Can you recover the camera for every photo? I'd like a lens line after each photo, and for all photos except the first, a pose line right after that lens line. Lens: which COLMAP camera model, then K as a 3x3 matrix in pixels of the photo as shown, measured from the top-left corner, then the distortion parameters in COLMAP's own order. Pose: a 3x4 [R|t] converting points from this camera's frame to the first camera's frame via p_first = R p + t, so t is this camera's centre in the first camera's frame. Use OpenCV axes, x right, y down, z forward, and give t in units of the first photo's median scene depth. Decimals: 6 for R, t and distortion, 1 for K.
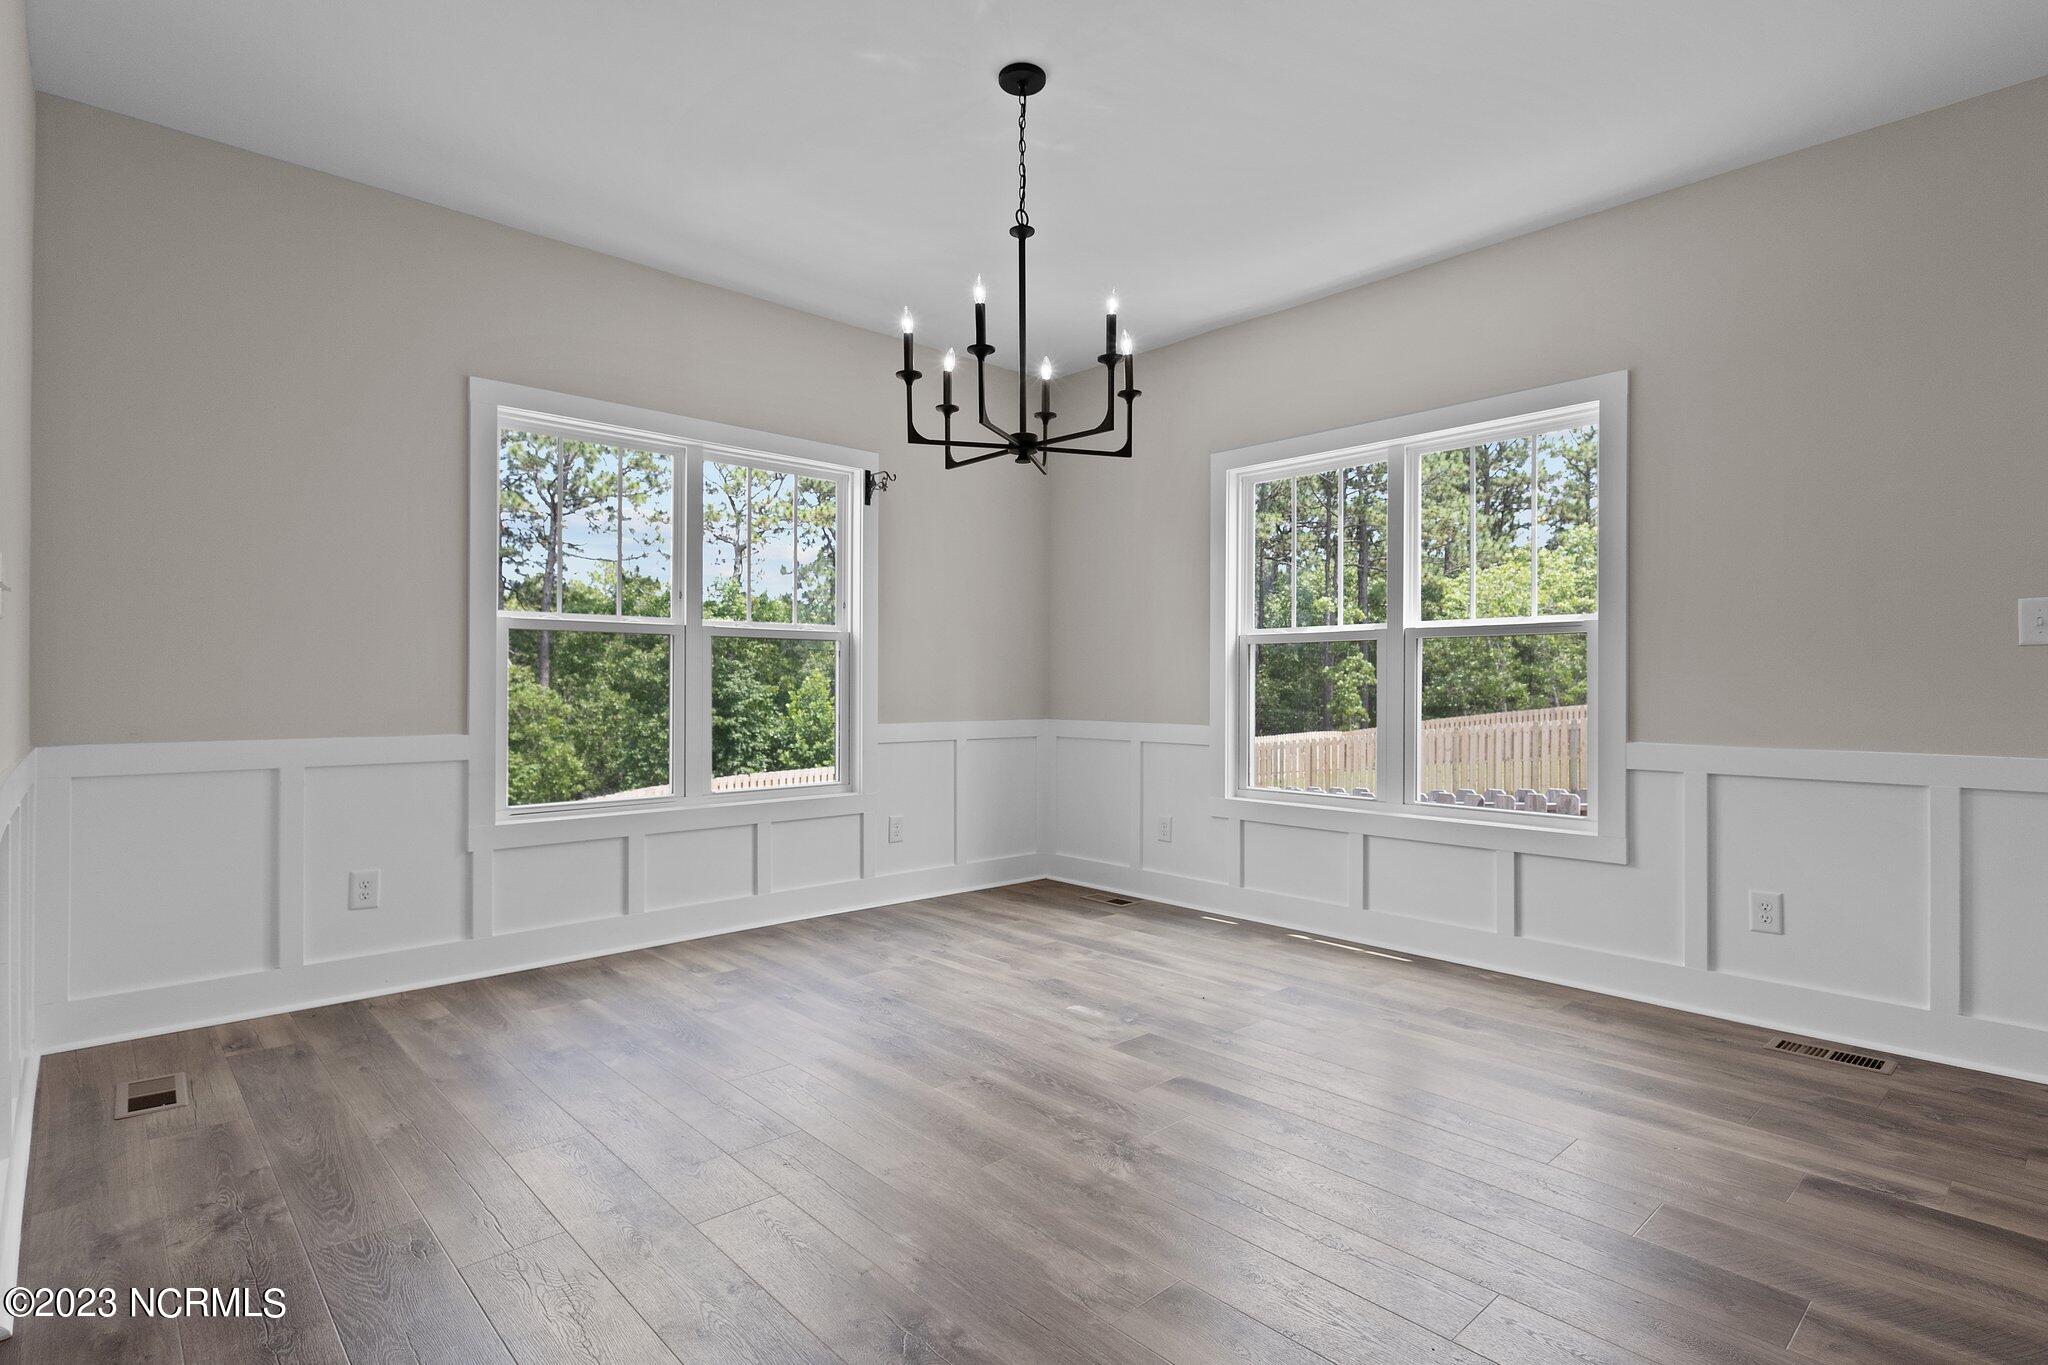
lens RADIAL K [[1009.6, 0, 1024.0], [0, 1009.6, 682.5], [0, 0, 1]] dist [0.005847, -0.000665]
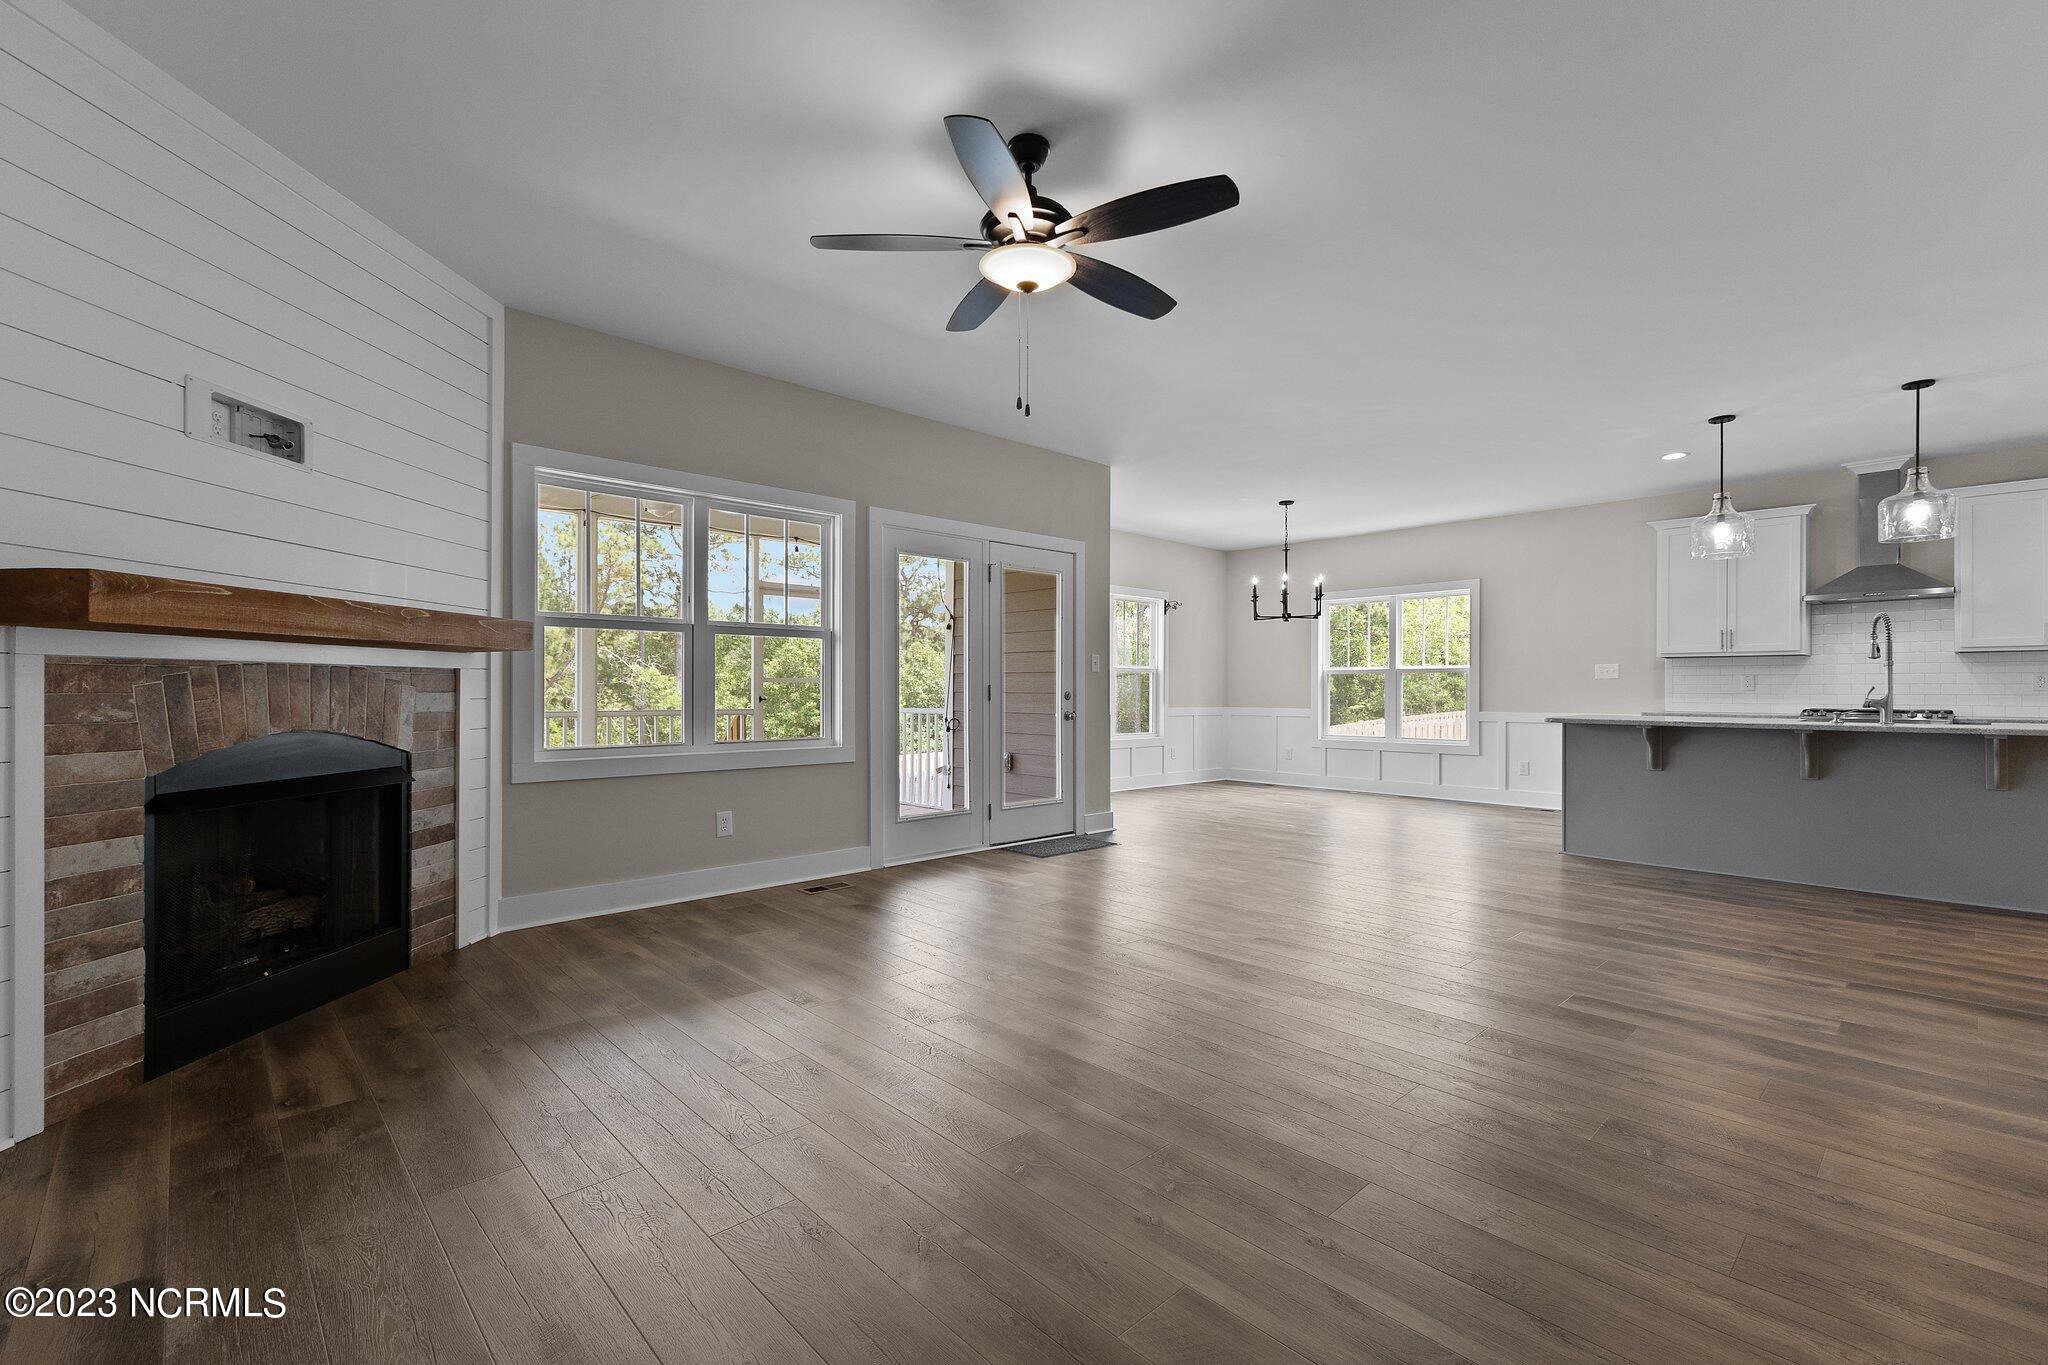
lens RADIAL K [[891.8, 0, 1024.0], [0, 891.8, 682.5], [0, 0, 1]] dist [0.015988, -0.005591]
pose [[0.999903, 0.001527, 0.013826, -0.927641], [-0.001404, 0.999960, -0.008876, 0.003247], [-0.013839, 0.008856, 0.999865, -1.941453]]
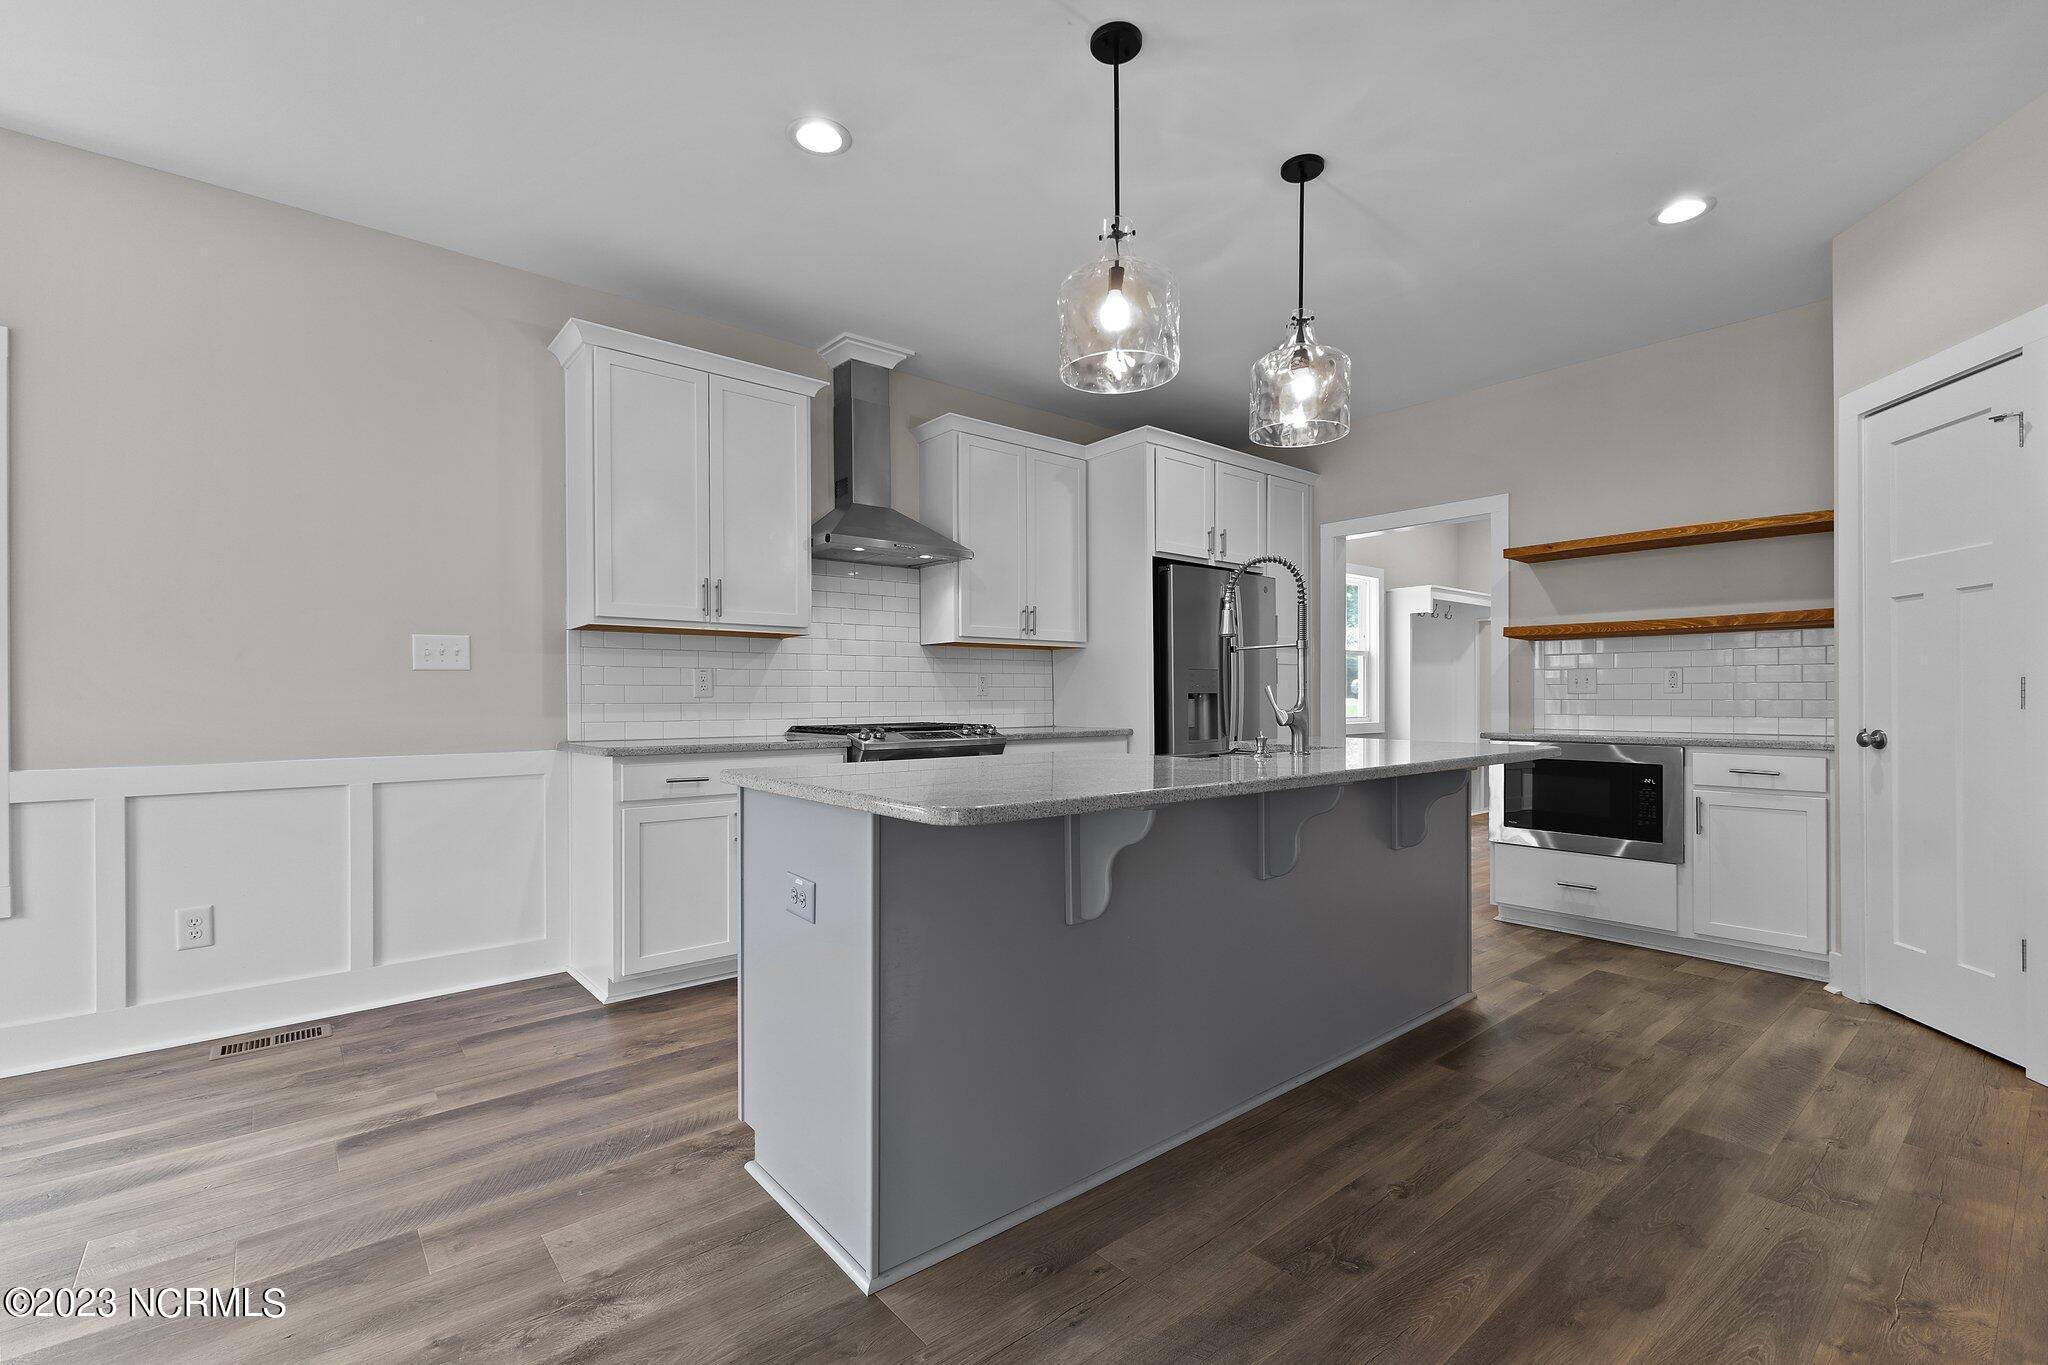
lens RADIAL K [[891.8, 0, 1024.0], [0, 891.8, 682.5], [0, 0, 1]] dist [0.015988, -0.005591]
pose [[0.053834, 0.013399, 0.998460, -0.146049], [0.004210, 0.999898, -0.013646, -0.000971], [-0.998541, 0.004938, 0.053772, 0.156192]]
